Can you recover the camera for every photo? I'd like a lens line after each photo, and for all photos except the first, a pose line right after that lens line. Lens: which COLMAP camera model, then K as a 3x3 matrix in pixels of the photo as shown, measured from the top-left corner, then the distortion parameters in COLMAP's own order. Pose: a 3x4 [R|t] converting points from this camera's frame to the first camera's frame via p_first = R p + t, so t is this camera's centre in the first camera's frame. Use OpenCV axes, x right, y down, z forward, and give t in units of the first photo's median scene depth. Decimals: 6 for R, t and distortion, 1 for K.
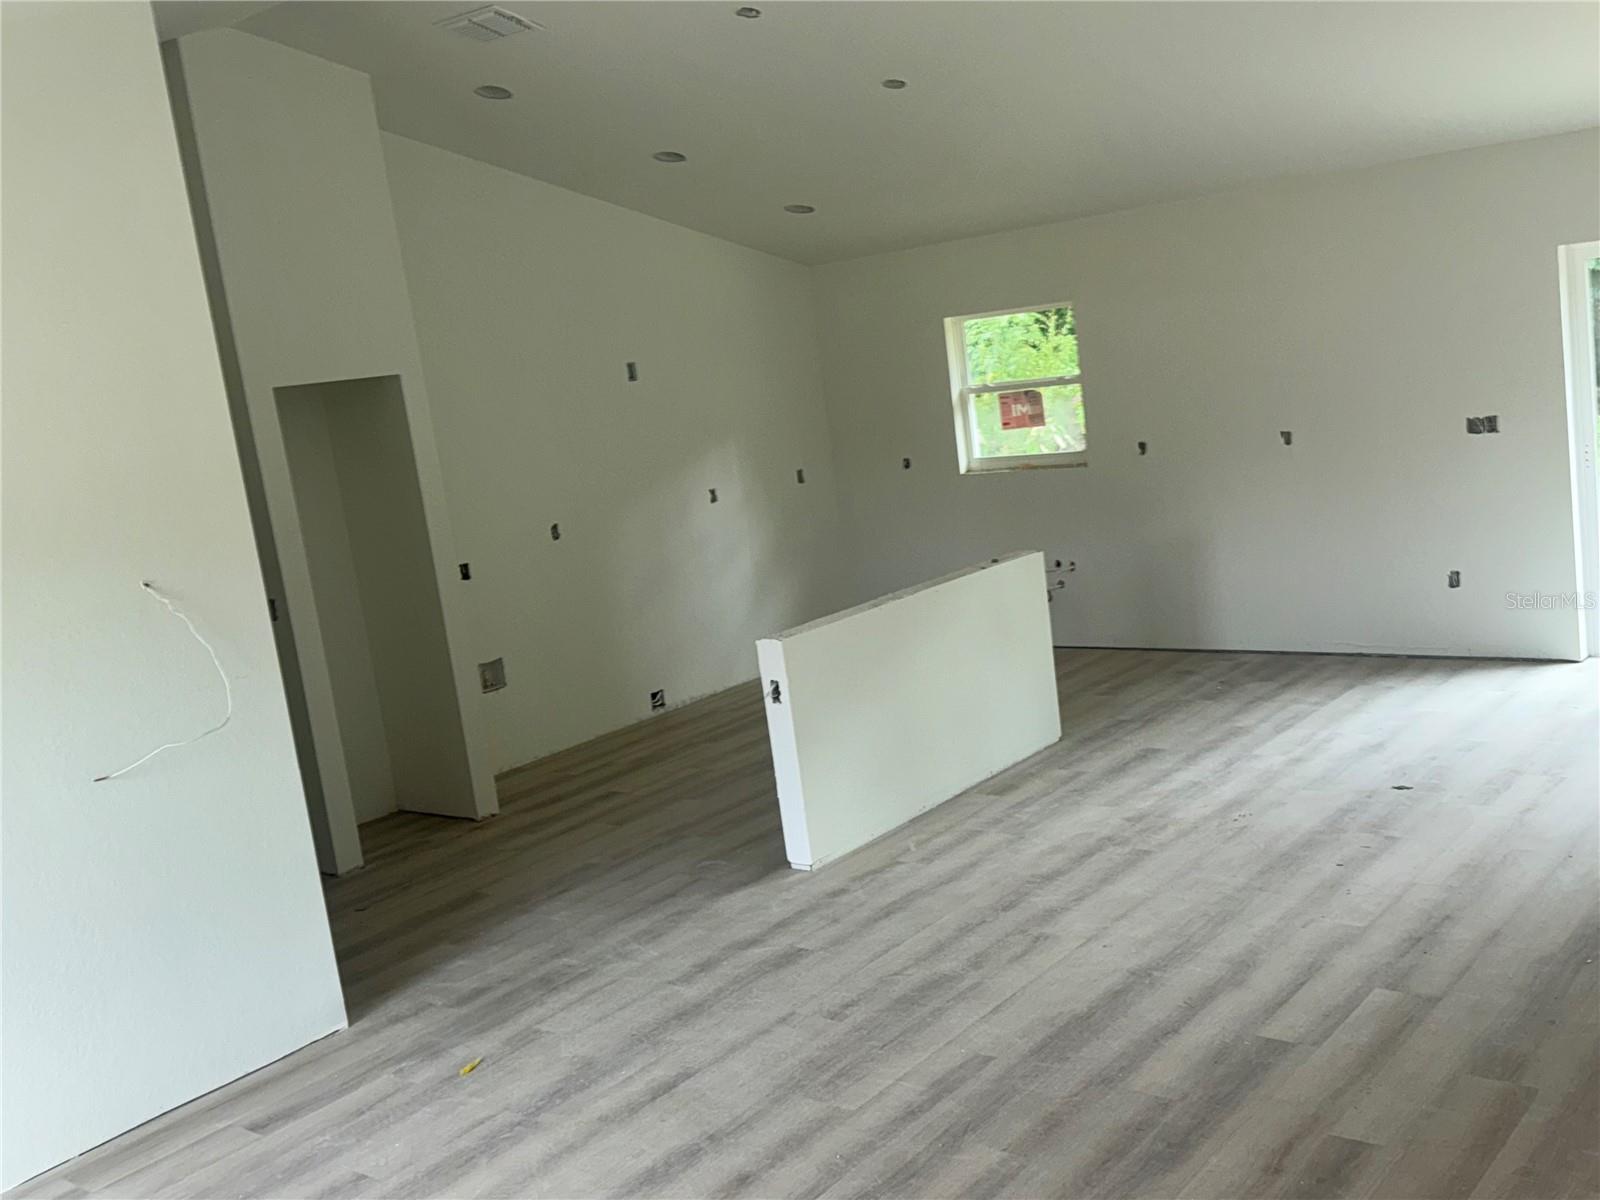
lens RADIAL K [[1614.7, 0, 848.8], [0, 1614.7, 581.3], [0, 0, 1]] dist [0.117386, 0.000000]
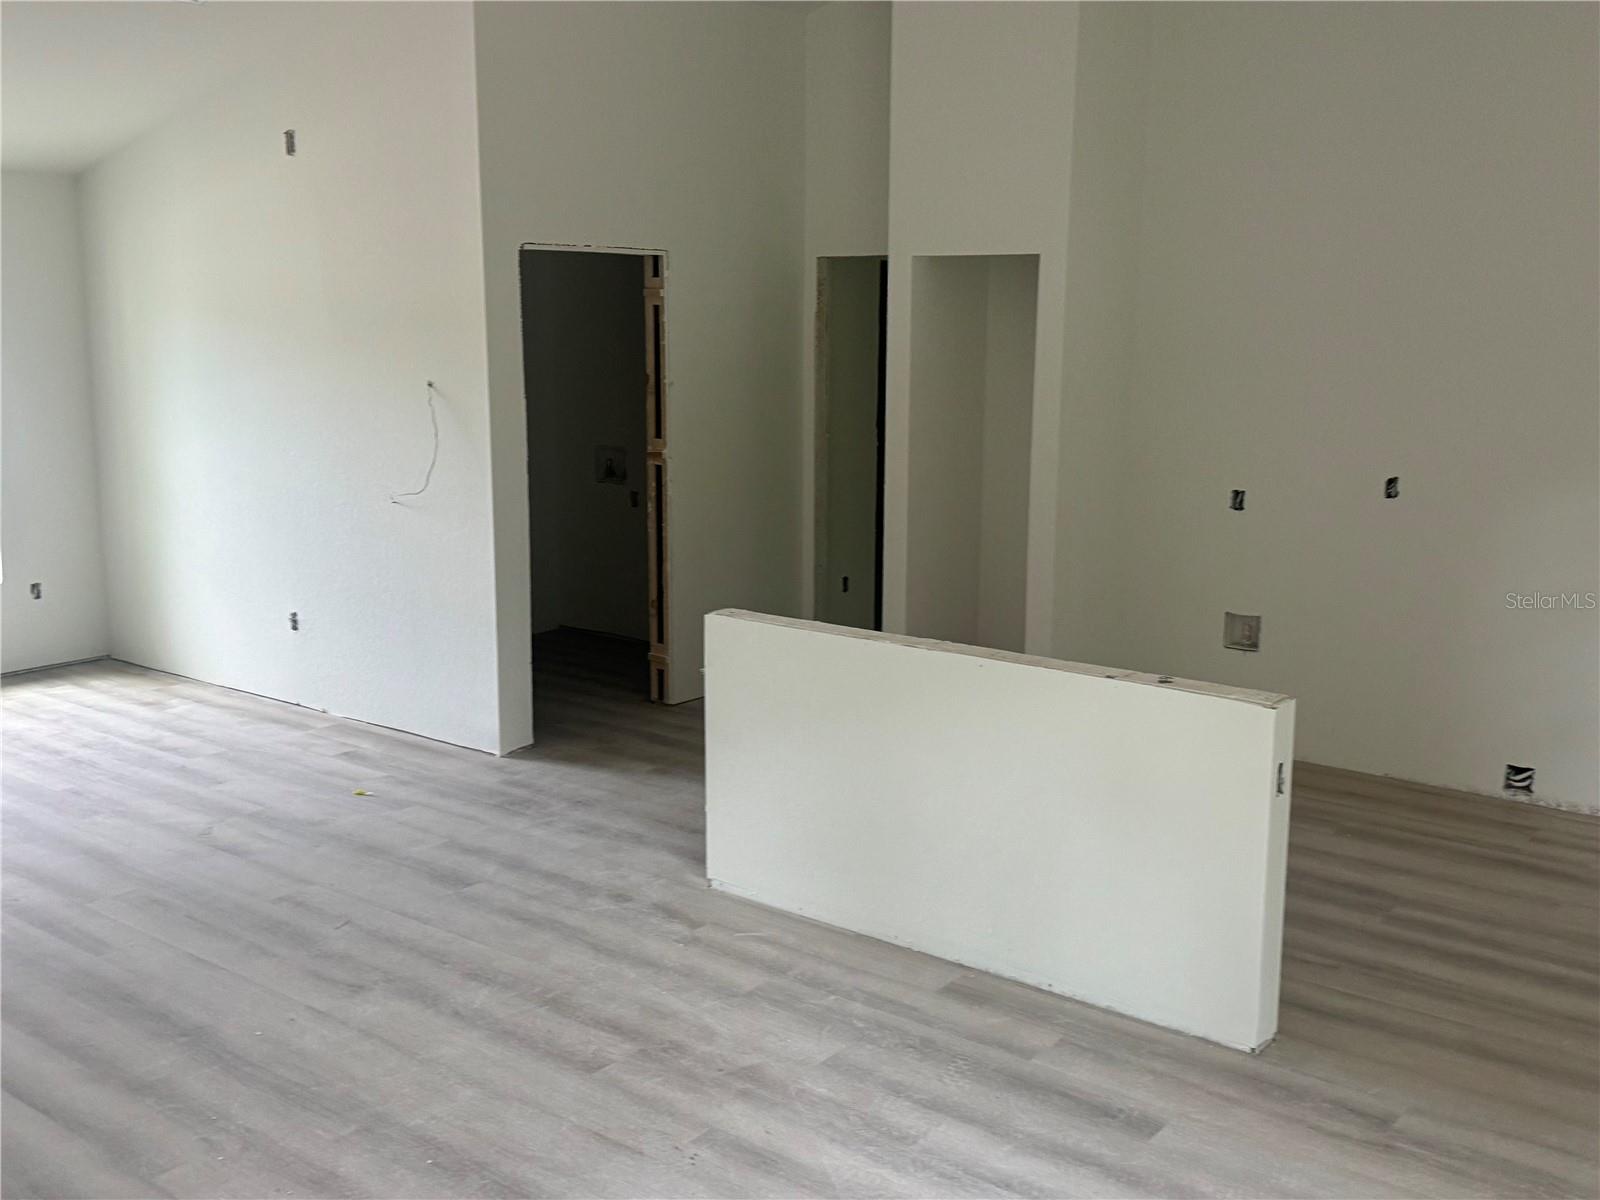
lens RADIAL K [[1614.7, 0, 808.9], [0, 1614.7, 615.1], [0, 0, 1]] dist [0.117386, 0.000000]
pose [[-0.007209, 0.315667, -0.948843, 0.685735], [-0.150835, 0.937668, 0.313095, -0.214029], [0.988533, 0.145375, 0.040853, 0.915348]]
